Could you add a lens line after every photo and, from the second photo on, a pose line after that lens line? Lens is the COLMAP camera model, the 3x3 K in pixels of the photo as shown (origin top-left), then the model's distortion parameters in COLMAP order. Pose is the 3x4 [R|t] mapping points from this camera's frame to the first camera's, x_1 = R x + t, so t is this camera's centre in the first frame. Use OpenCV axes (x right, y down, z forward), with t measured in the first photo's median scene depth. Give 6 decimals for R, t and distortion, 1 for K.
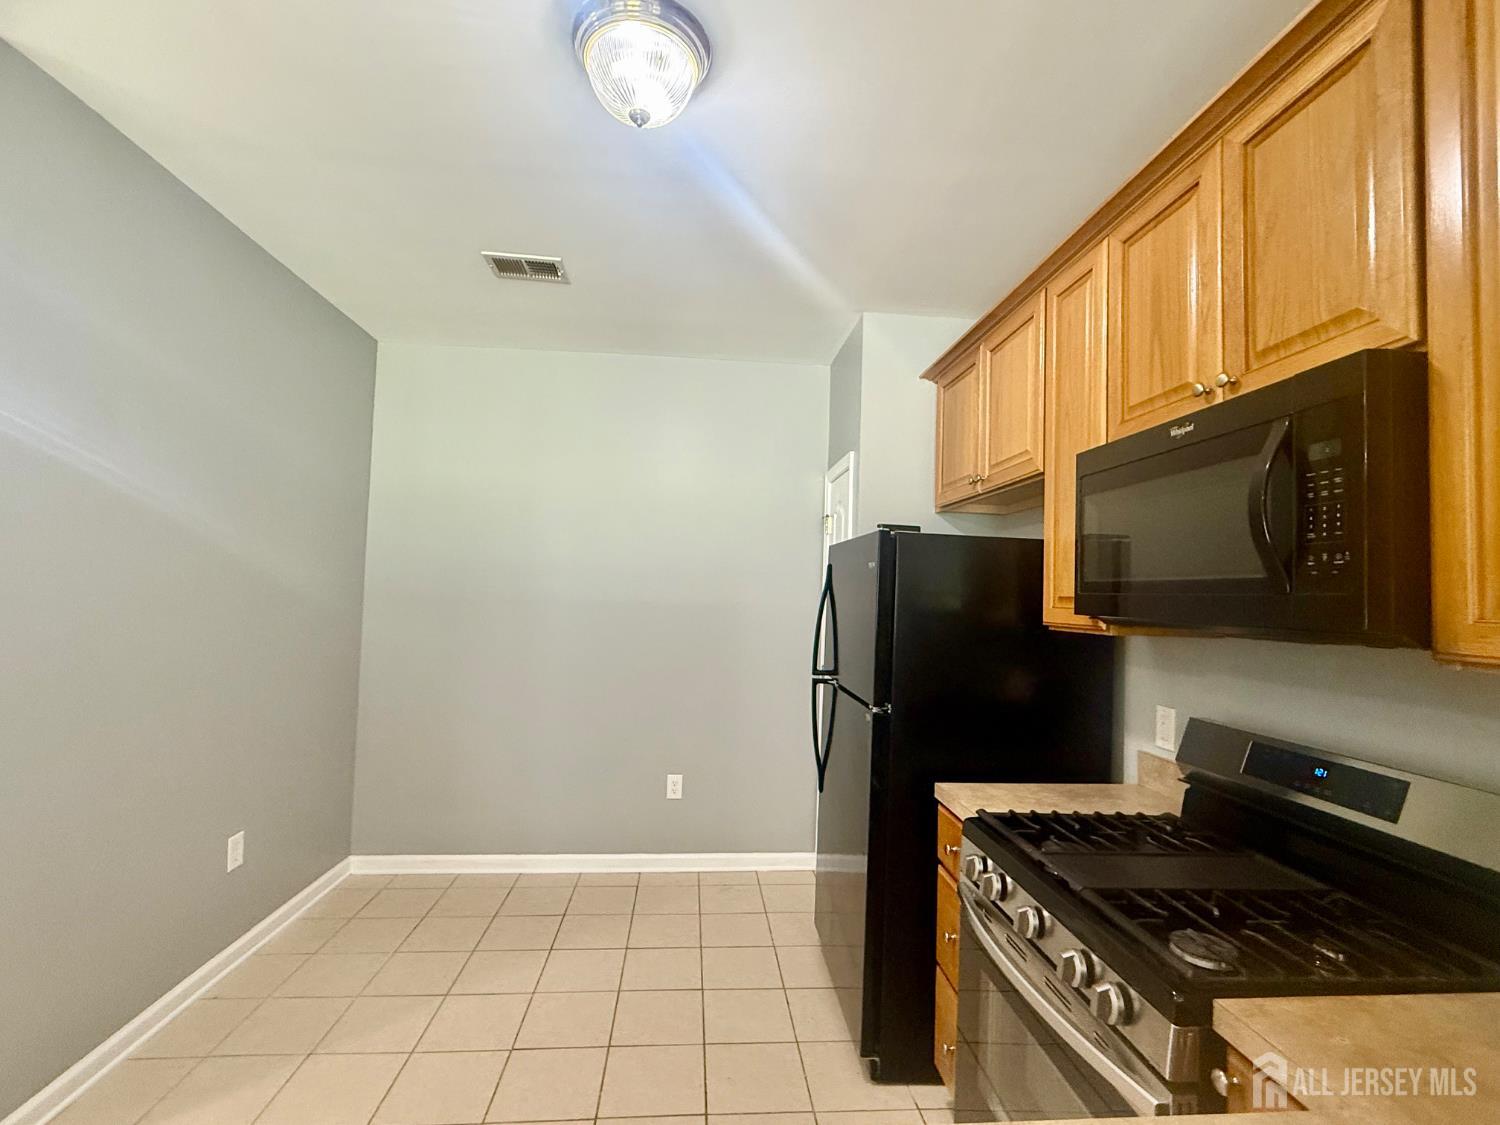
lens RADIAL K [[687.5, 0, 749.3], [0, 687.5, 562.9], [0, 0, 1]] dist [0.000983, 0.000213]
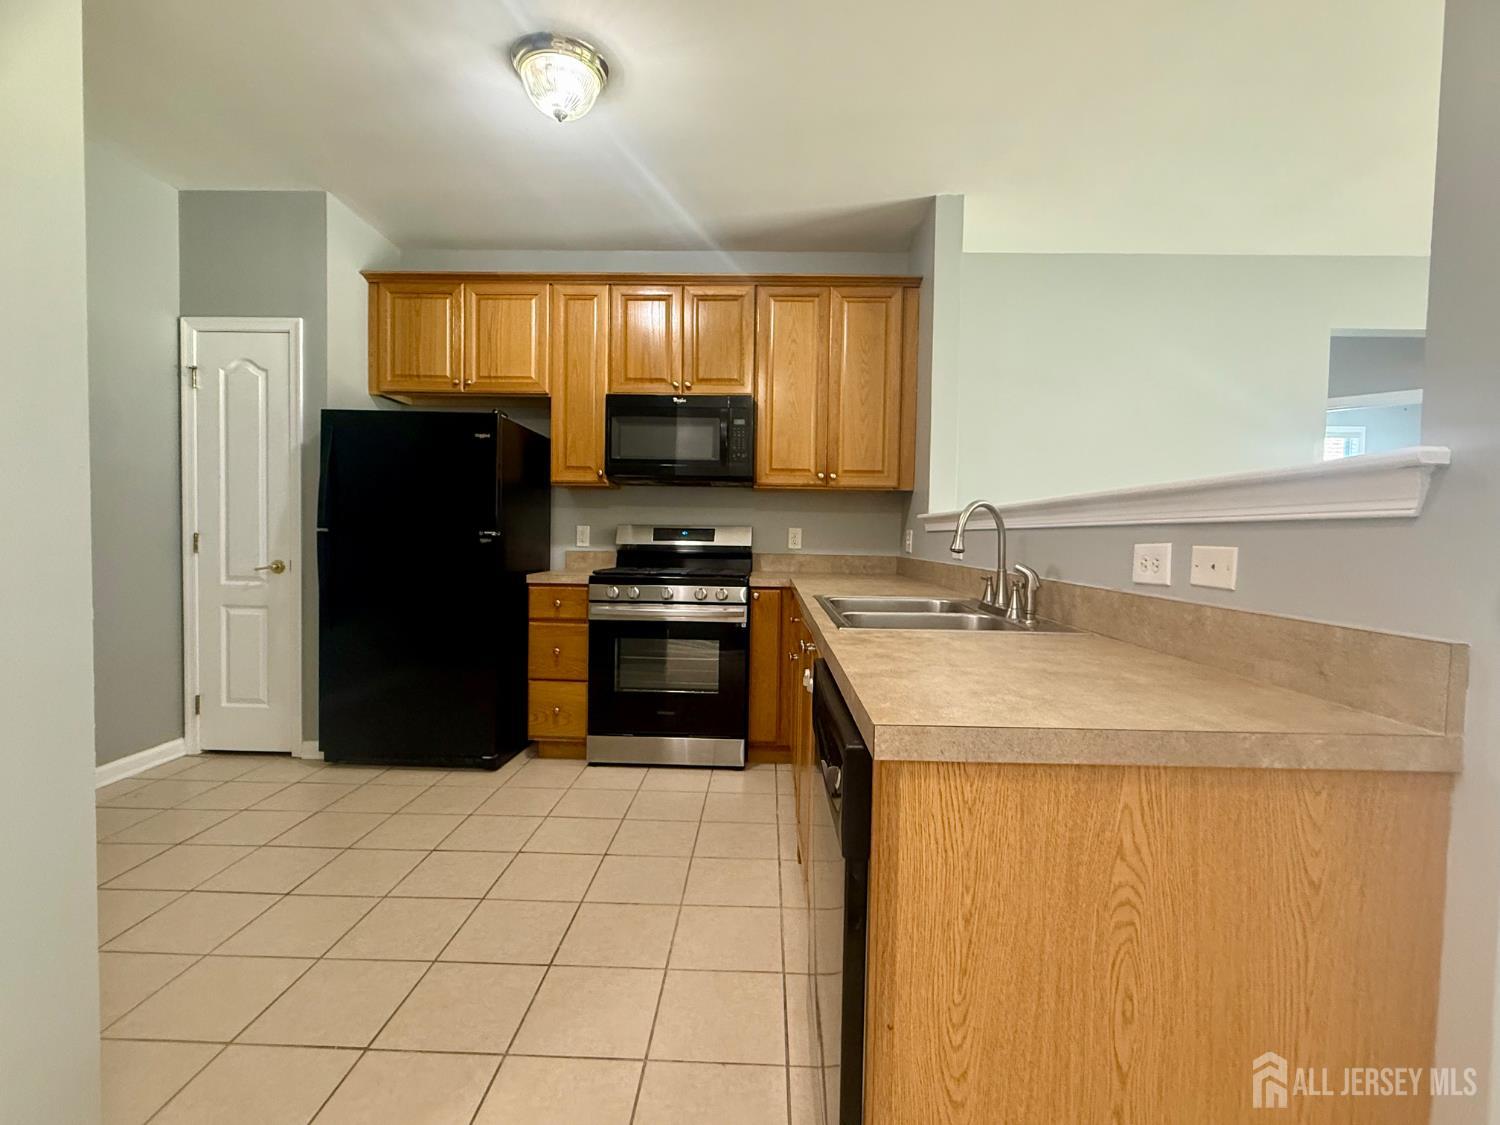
lens RADIAL K [[687.5, 0, 752.6], [0, 687.5, 559.9], [0, 0, 1]] dist [0.000983, 0.000213]
pose [[0.096727, -0.058791, 0.993573, -1.325062], [-0.058051, 0.996221, 0.064599, 0.149502], [-0.993617, -0.063926, 0.092949, 0.317073]]
